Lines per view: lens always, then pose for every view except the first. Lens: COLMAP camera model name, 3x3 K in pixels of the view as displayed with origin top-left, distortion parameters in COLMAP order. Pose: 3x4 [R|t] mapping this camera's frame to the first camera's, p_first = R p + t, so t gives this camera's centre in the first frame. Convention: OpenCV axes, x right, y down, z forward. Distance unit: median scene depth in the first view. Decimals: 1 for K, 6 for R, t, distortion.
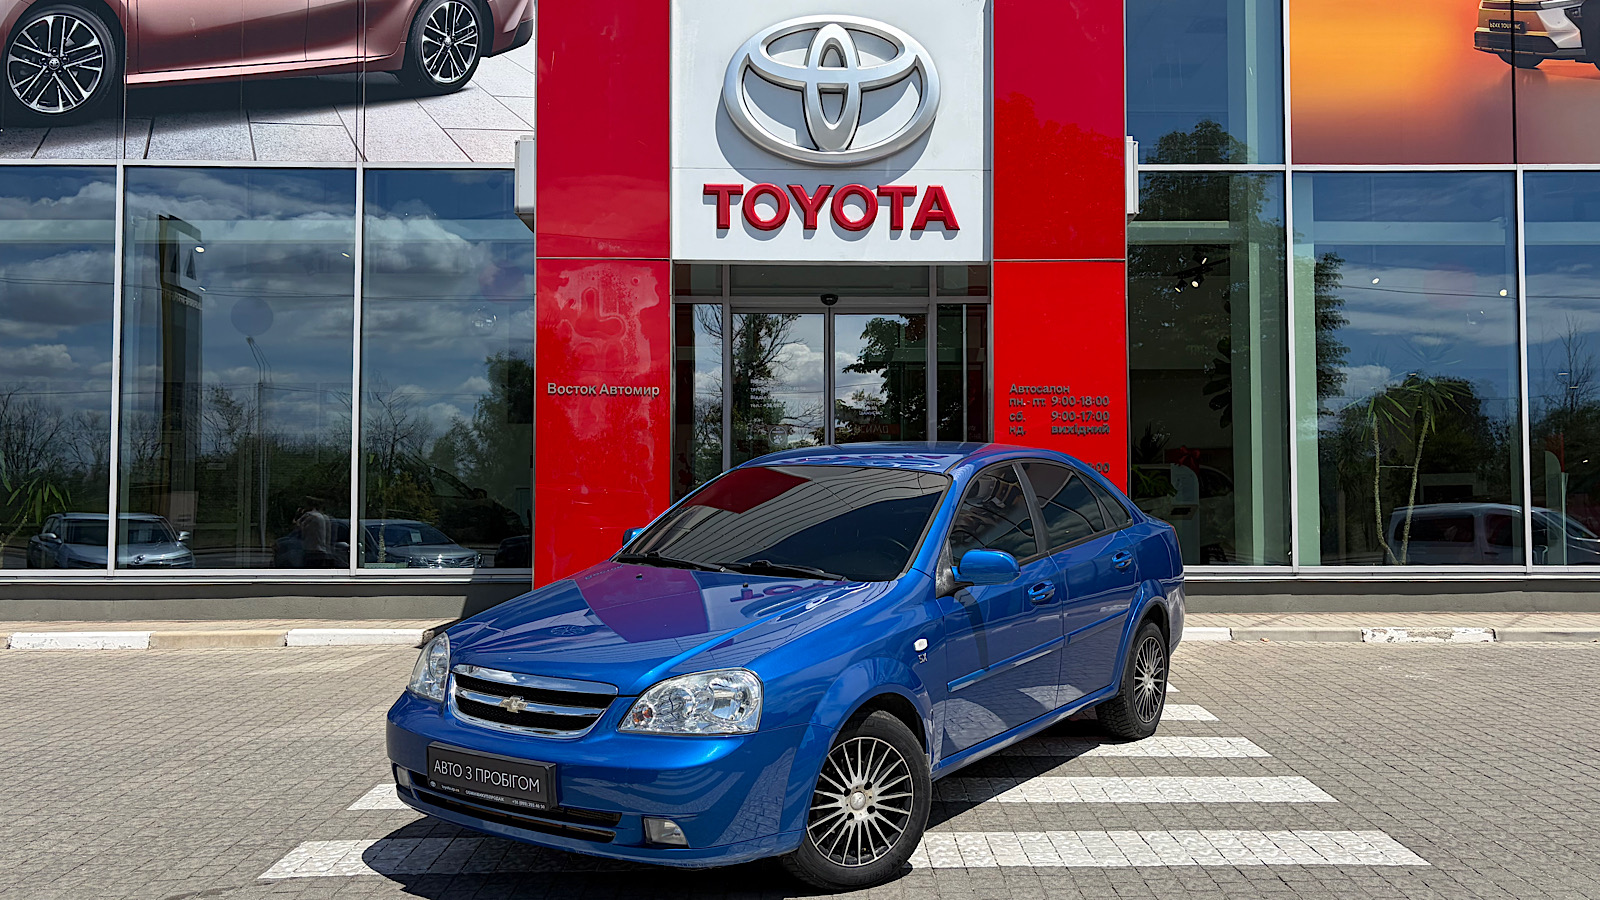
lens RADIAL K [[1218.2, 0, 848.2], [0, 1218.2, 441.7], [0, 0, 1]] dist [0.055437, -0.038565]
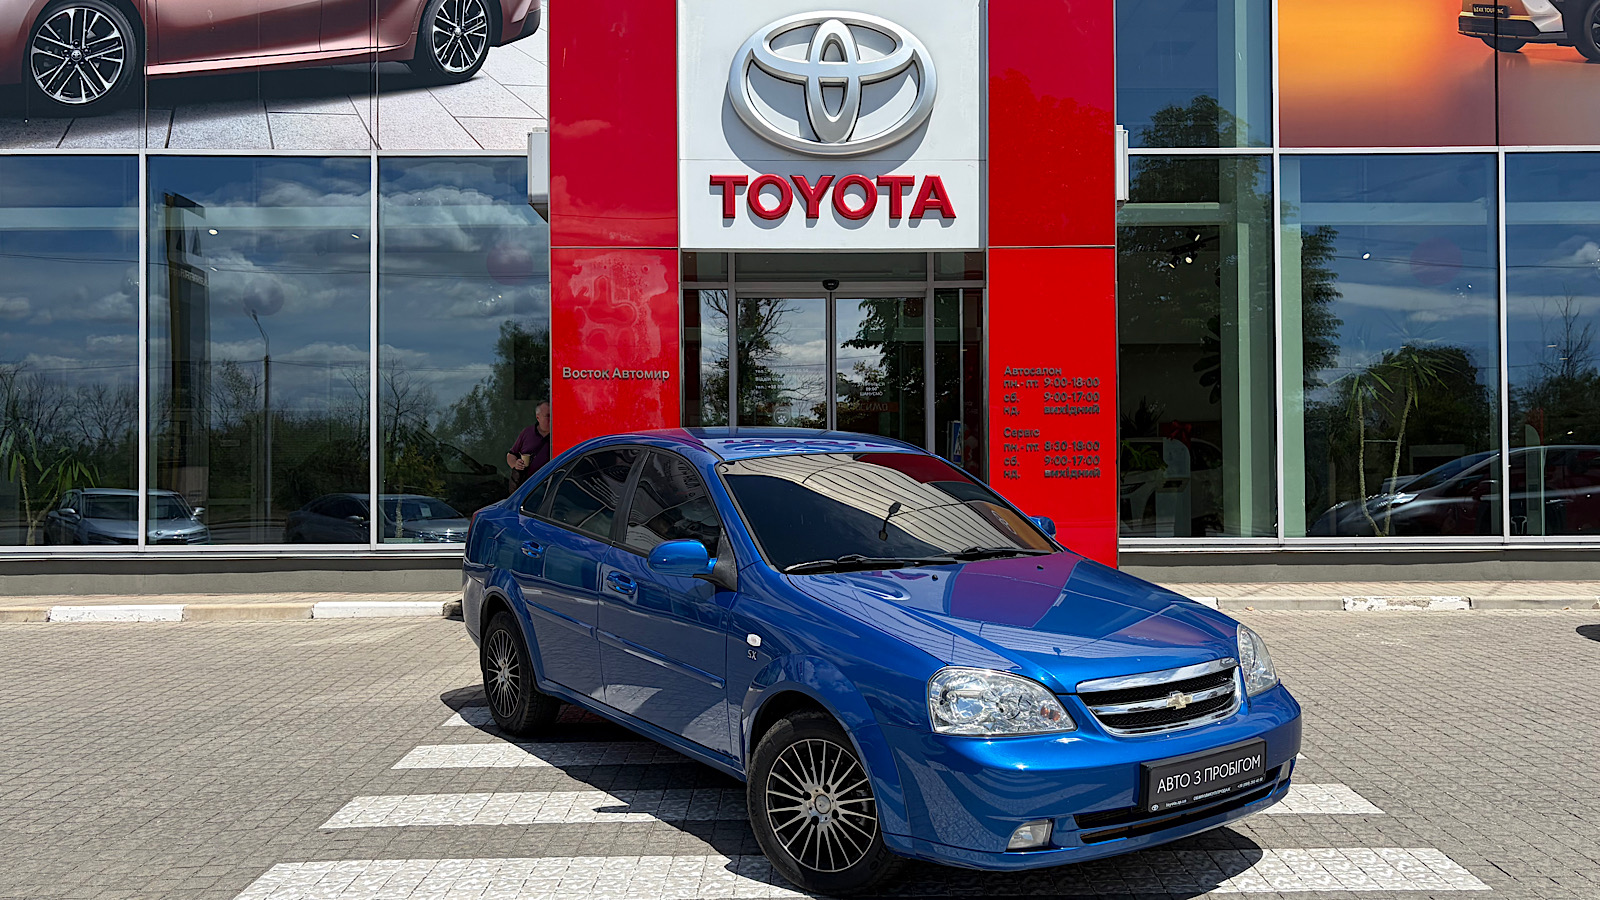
lens RADIAL K [[1355.2, 0, 835.2], [0, 1355.2, 422.5], [0, 0, 1]] dist [0.045585, -0.019633]
pose [[0.999987, -0.004296, -0.002843, -0.008452], [0.004367, 0.999665, 0.025500, -0.027036], [0.002732, -0.025512, 0.999671, -0.149493]]
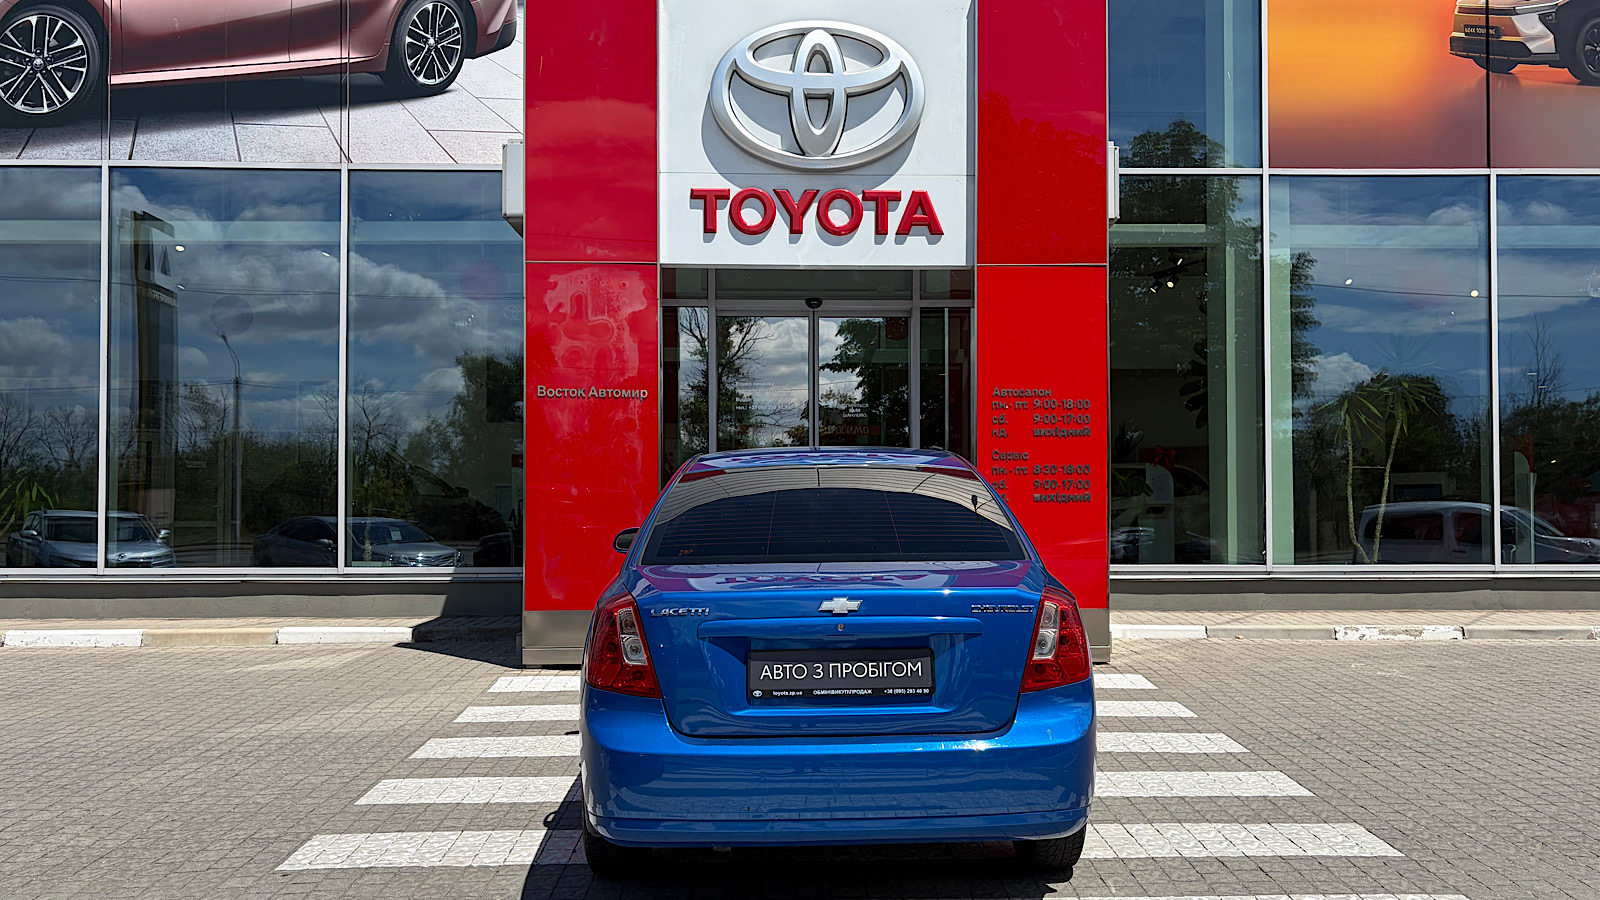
lens RADIAL K [[1257.1, 0, 800.0], [0, 1257.1, 450.0], [0, 0, 1]] dist [0.048402, -0.031150]
pose [[0.999960, 0.000971, 0.008900, -0.034184], [-0.001142, 0.999816, 0.019168, -0.013743], [-0.008880, -0.019177, 0.999777, -0.043235]]
